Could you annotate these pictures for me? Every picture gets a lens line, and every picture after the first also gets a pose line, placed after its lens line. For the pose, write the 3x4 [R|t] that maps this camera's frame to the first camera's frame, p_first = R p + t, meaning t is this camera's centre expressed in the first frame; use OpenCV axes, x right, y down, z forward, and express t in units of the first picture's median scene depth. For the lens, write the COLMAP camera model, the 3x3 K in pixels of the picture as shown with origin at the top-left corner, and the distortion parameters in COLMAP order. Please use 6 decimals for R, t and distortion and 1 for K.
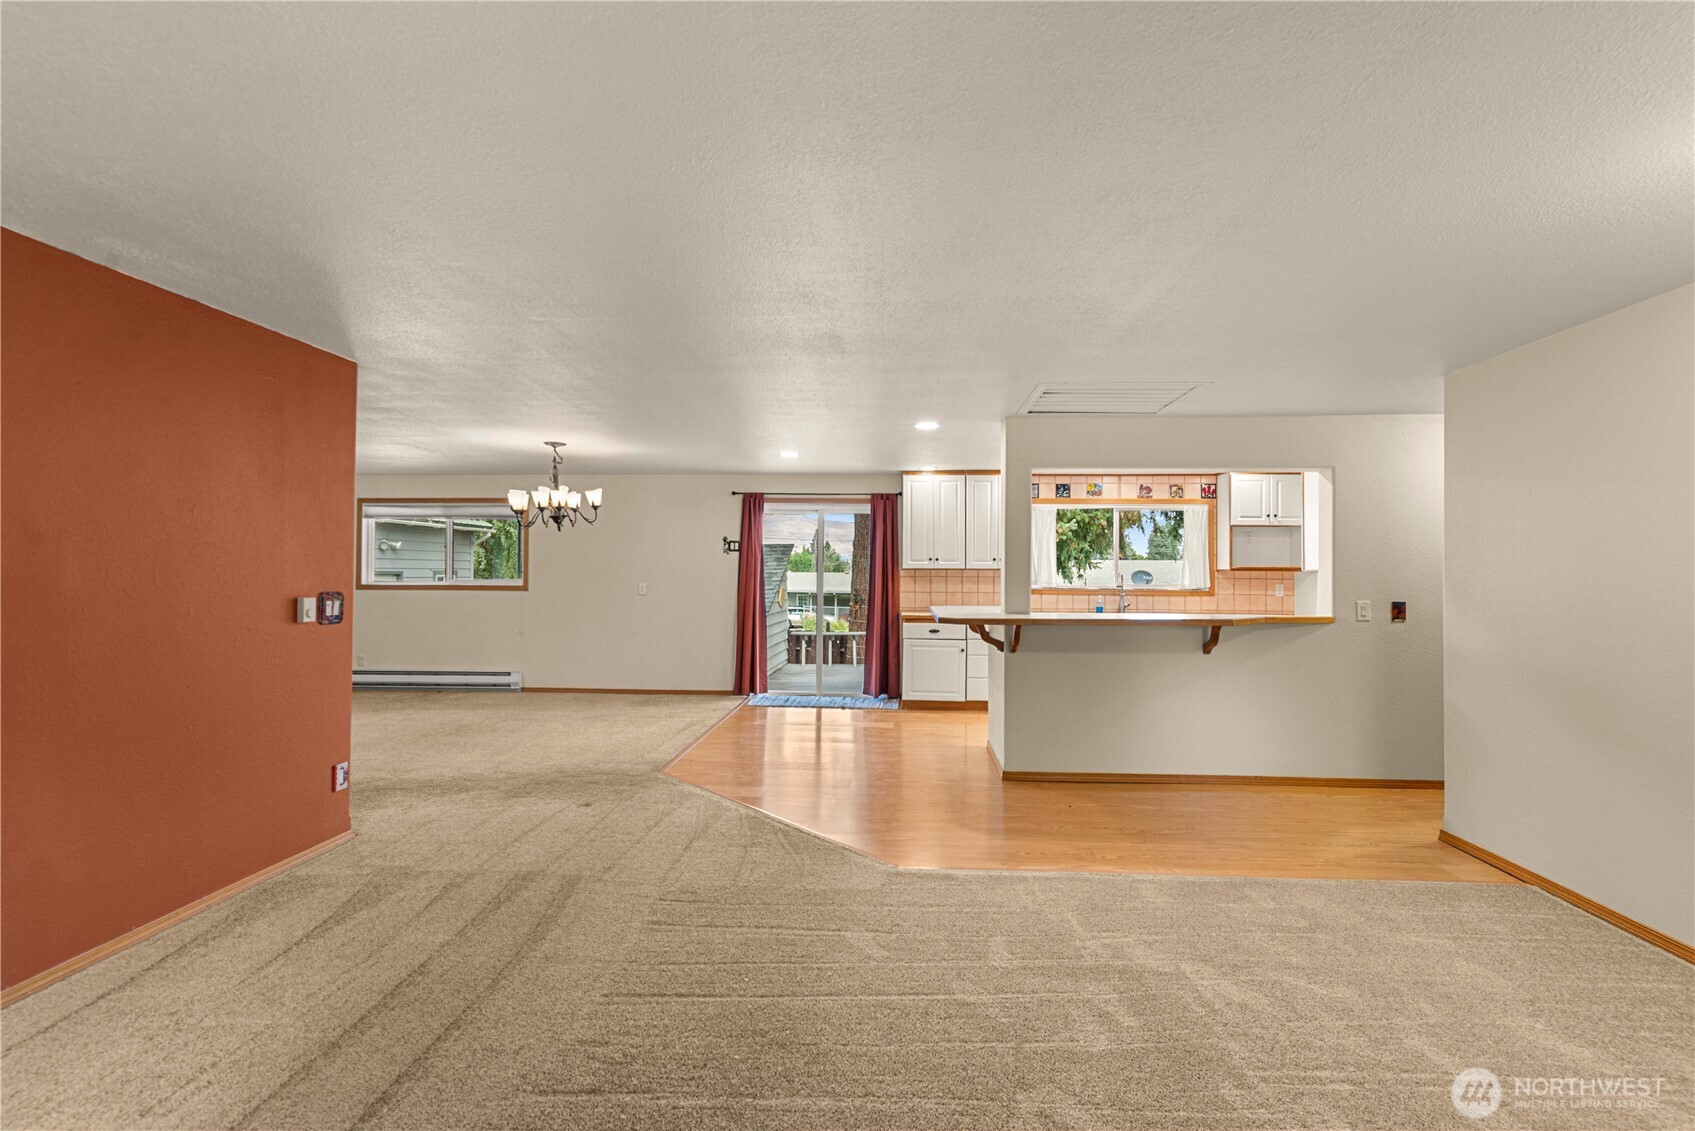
lens RADIAL K [[743.8, 0, 857.9], [0, 743.8, 566.5], [0, 0, 1]] dist [0.001242, -0.000055]
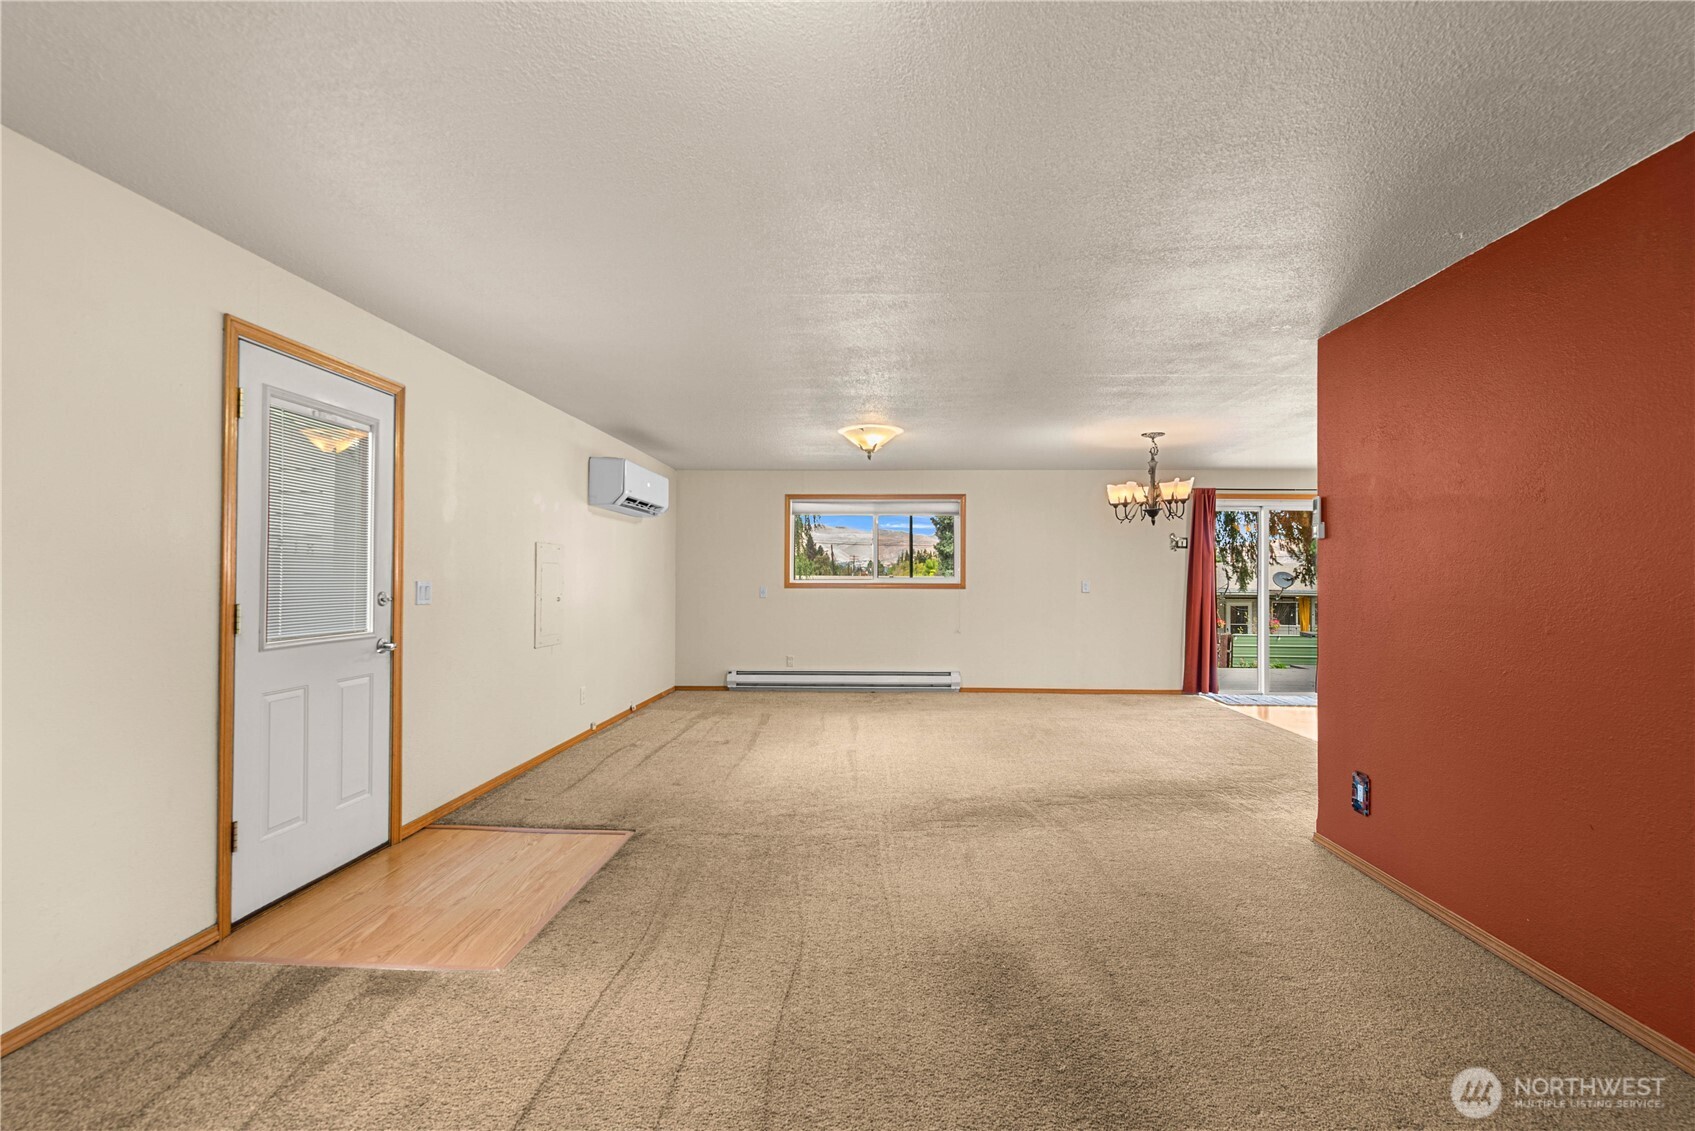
lens RADIAL K [[743.8, 0, 857.9], [0, 743.8, 566.5], [0, 0, 1]] dist [0.001242, -0.000055]
pose [[0.999941, -0.001448, 0.010810, -0.628207], [0.001501, 0.999987, -0.004917, 0.008226], [-0.010802, 0.004933, 0.999929, 0.024196]]
